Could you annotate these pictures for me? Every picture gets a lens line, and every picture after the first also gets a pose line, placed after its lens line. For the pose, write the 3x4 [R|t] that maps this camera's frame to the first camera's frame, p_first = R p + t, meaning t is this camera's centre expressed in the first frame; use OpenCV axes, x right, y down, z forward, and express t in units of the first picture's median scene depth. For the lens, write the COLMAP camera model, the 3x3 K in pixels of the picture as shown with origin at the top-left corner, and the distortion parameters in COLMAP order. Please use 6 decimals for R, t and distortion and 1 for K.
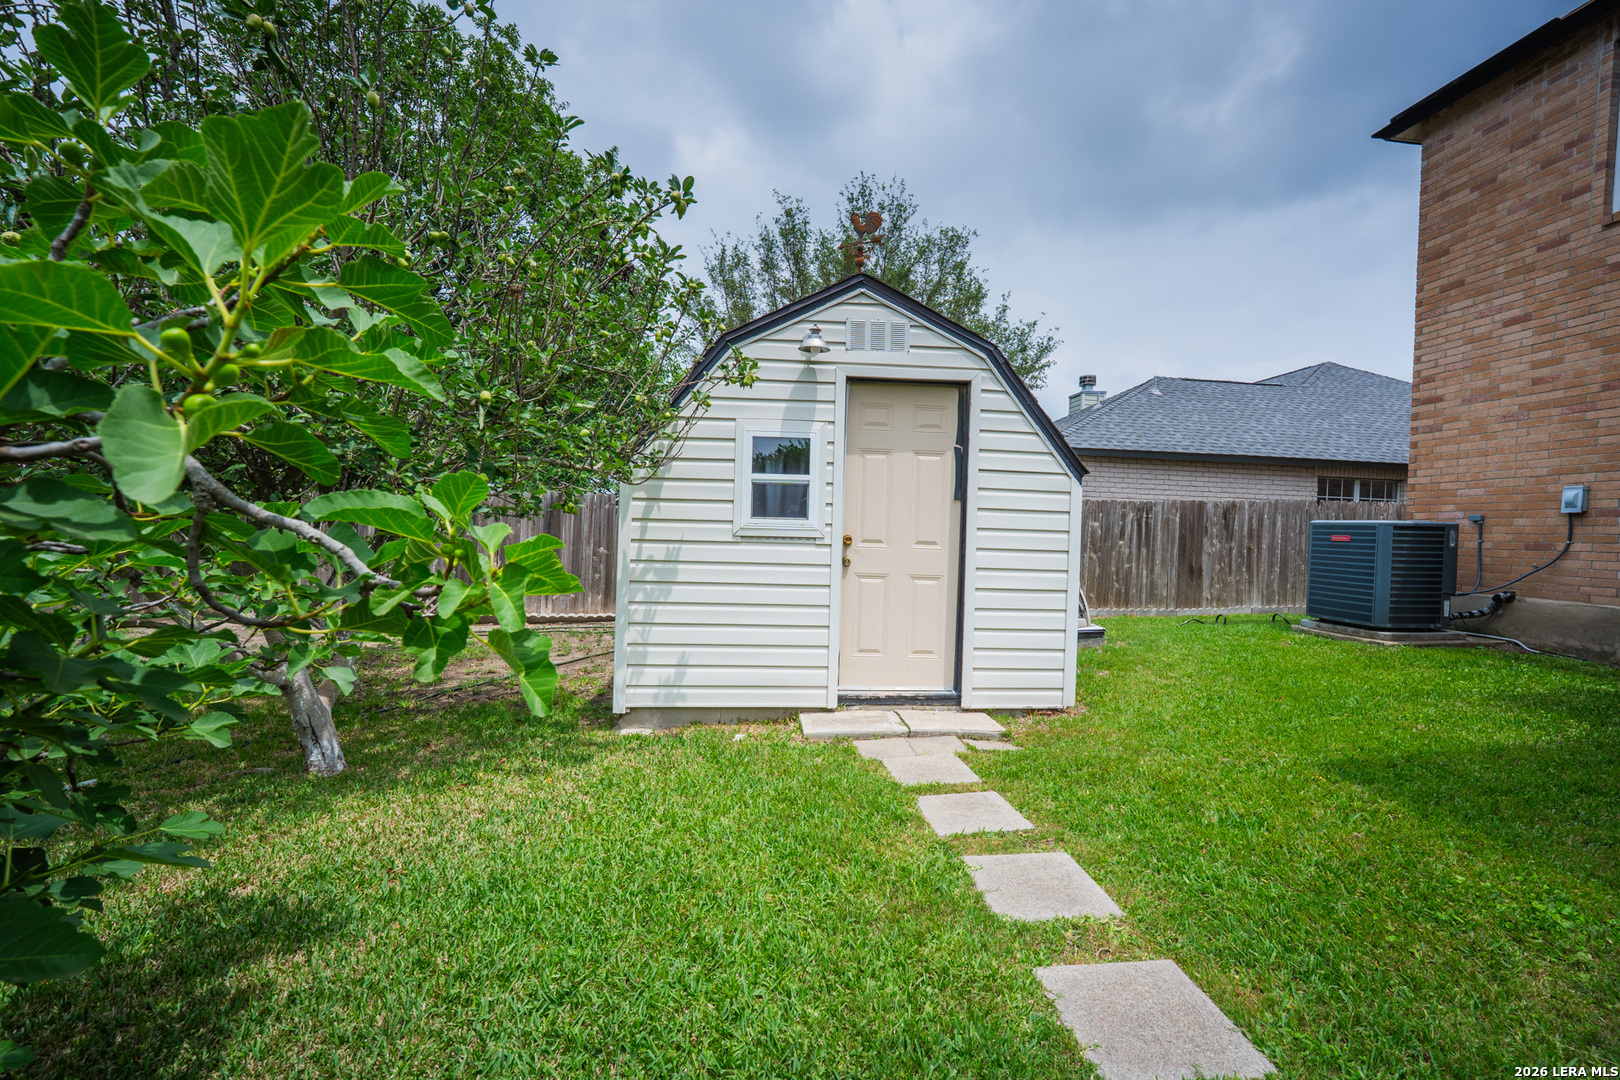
lens RADIAL K [[659.3, 0, 800.3], [0, 659.3, 544.5], [0, 0, 1]] dist [-0.011283, -0.000657]
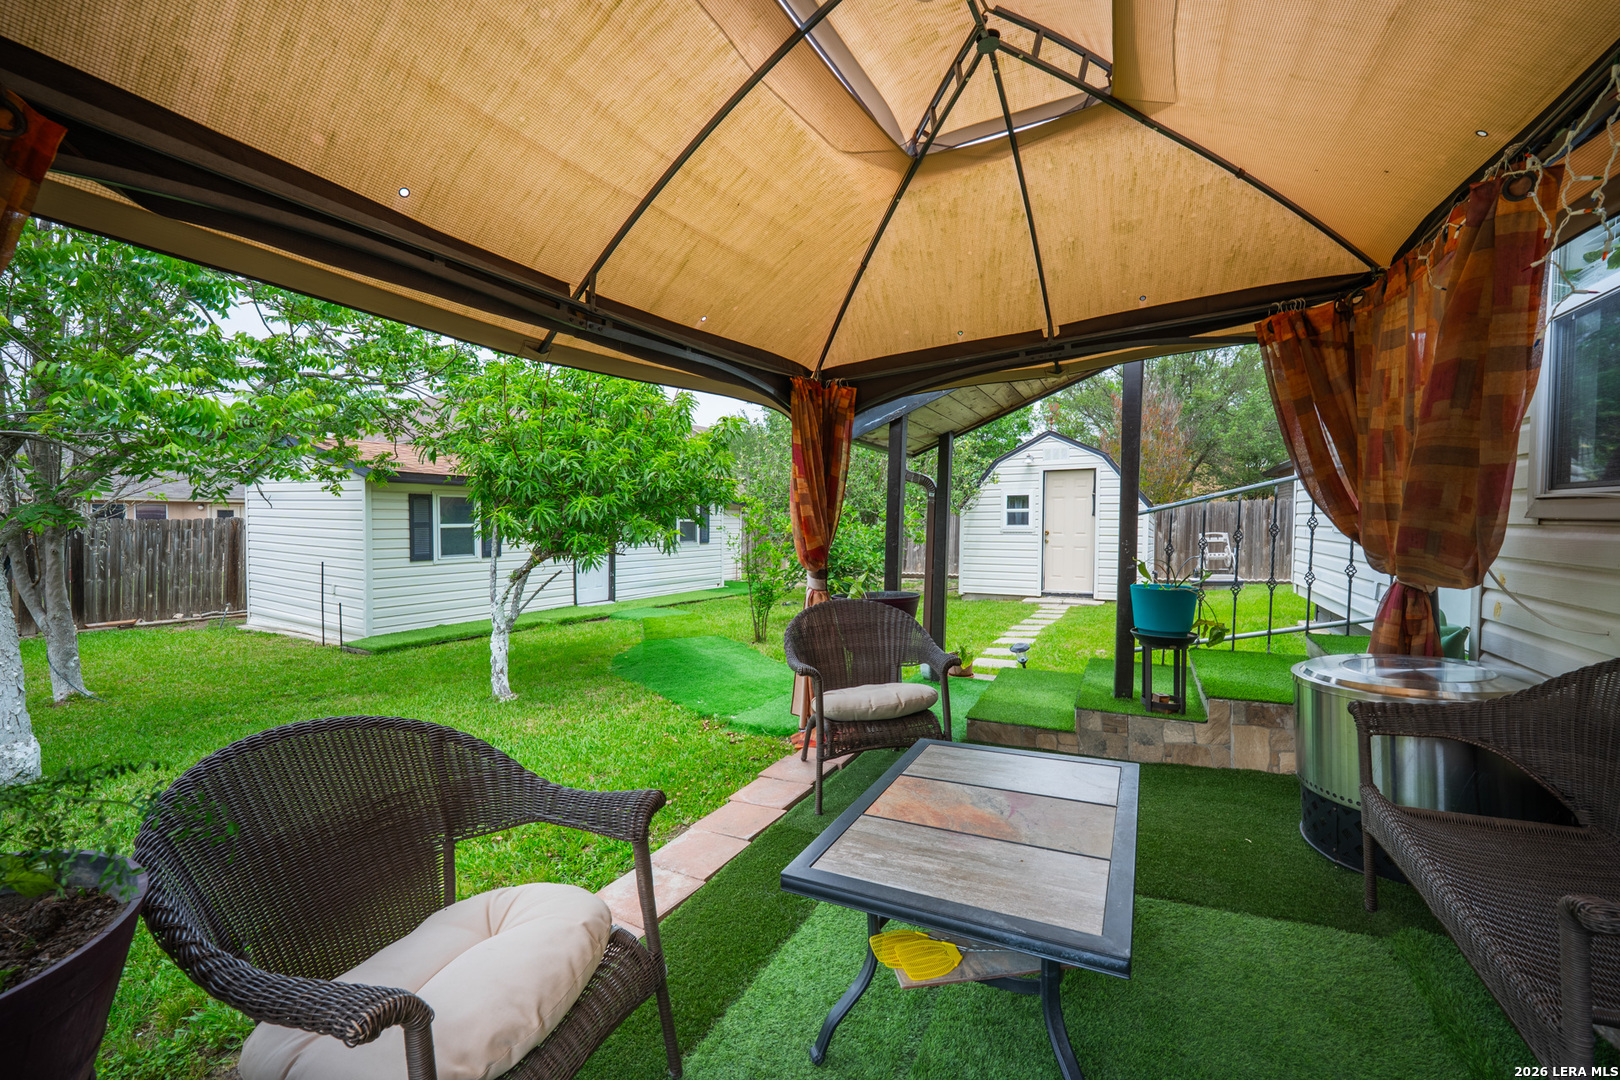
lens RADIAL K [[659.3, 0, 802.8], [0, 659.3, 544.3], [0, 0, 1]] dist [-0.011283, -0.000657]
pose [[0.829232, -0.006830, -0.558863, 0.545210], [0.012868, 0.999894, 0.006874, 0.006927], [0.558757, -0.012892, 0.829231, -1.264686]]
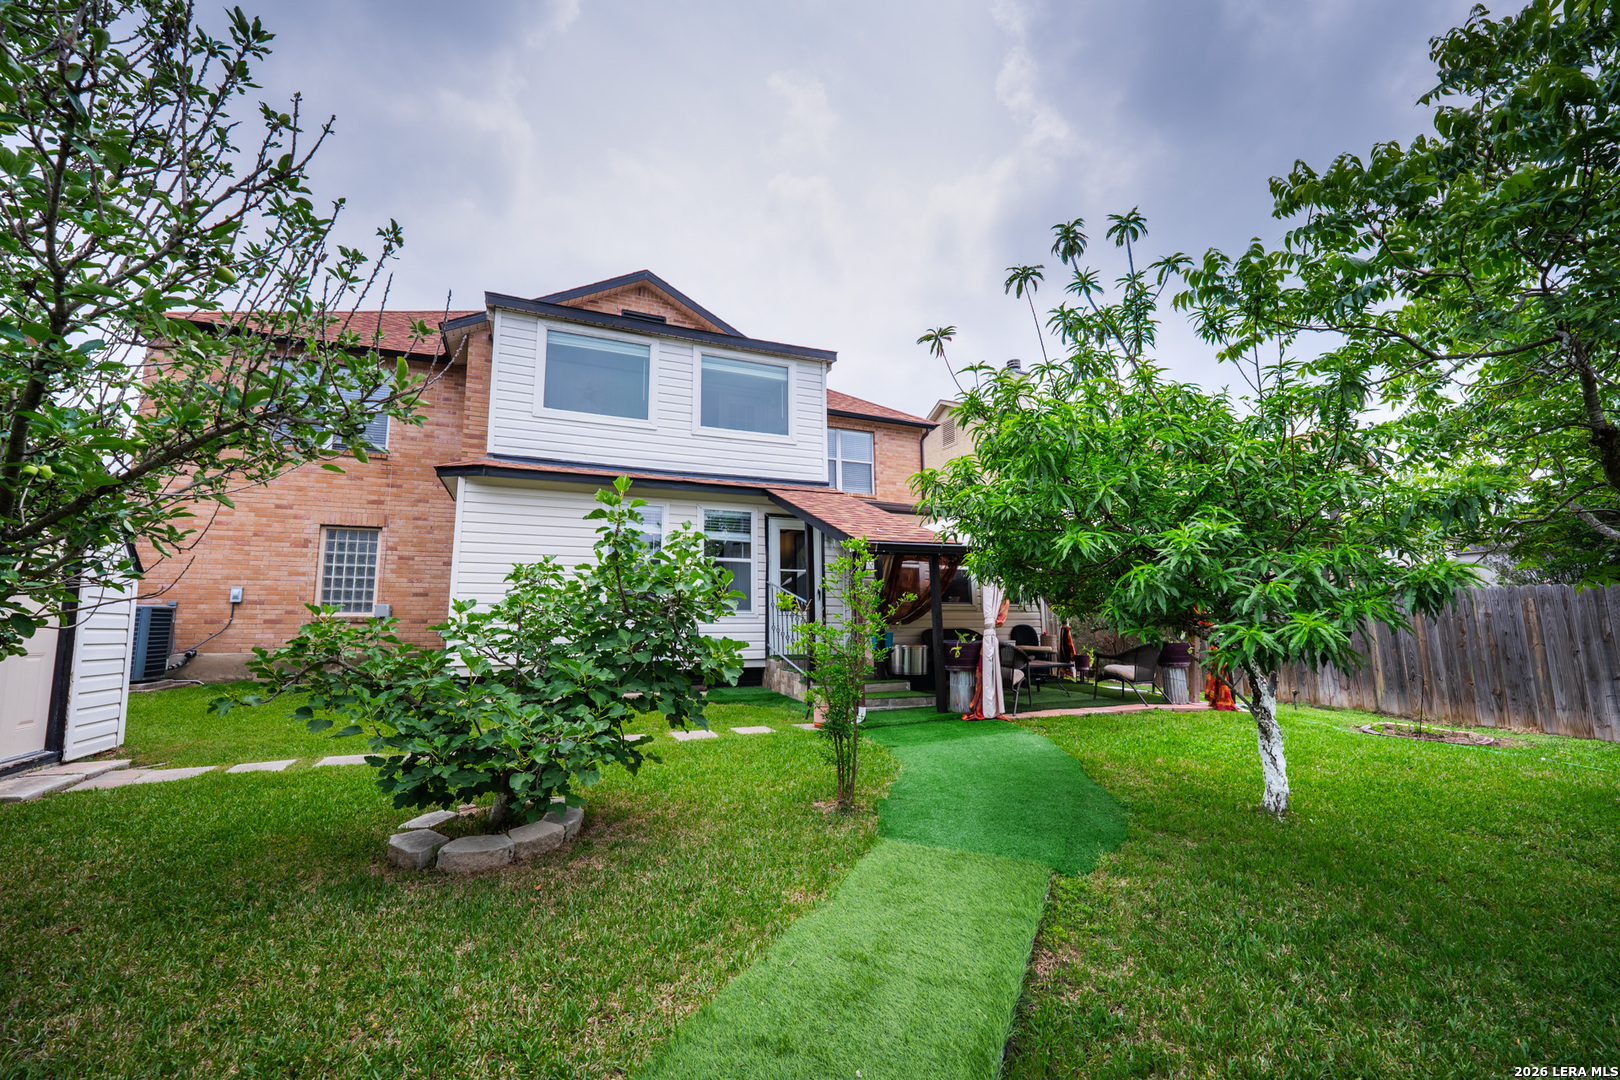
lens RADIAL K [[659.3, 0, 808.0], [0, 659.3, 549.8], [0, 0, 1]] dist [-0.011283, -0.000657]
pose [[-0.306391, 0.090291, 0.947614, -0.986461], [0.018368, 0.995867, -0.088949, -0.003502], [-0.951728, -0.009847, -0.306784, 0.062498]]
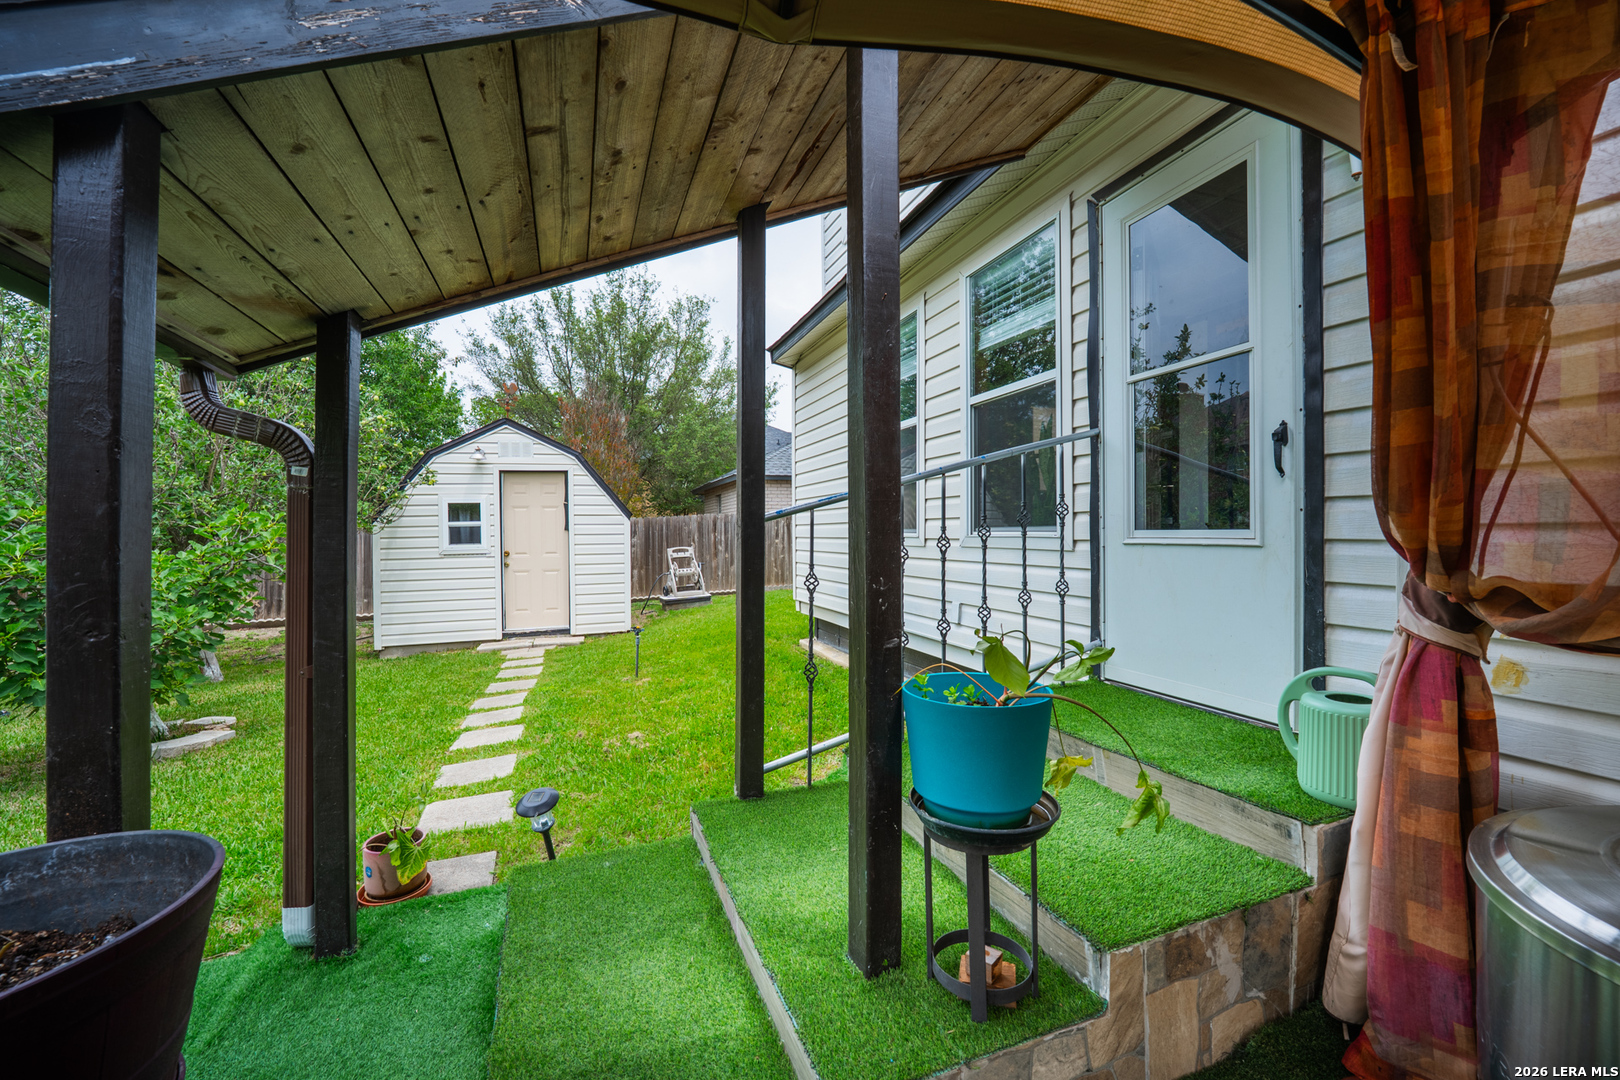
lens RADIAL K [[659.3, 0, 802.0], [0, 659.3, 541.6], [0, 0, 1]] dist [-0.011283, -0.000657]
pose [[0.973909, -0.046460, 0.222134, 0.371415], [0.047142, 0.998886, 0.002232, -0.003479], [-0.221990, 0.008298, 0.975014, -0.818042]]
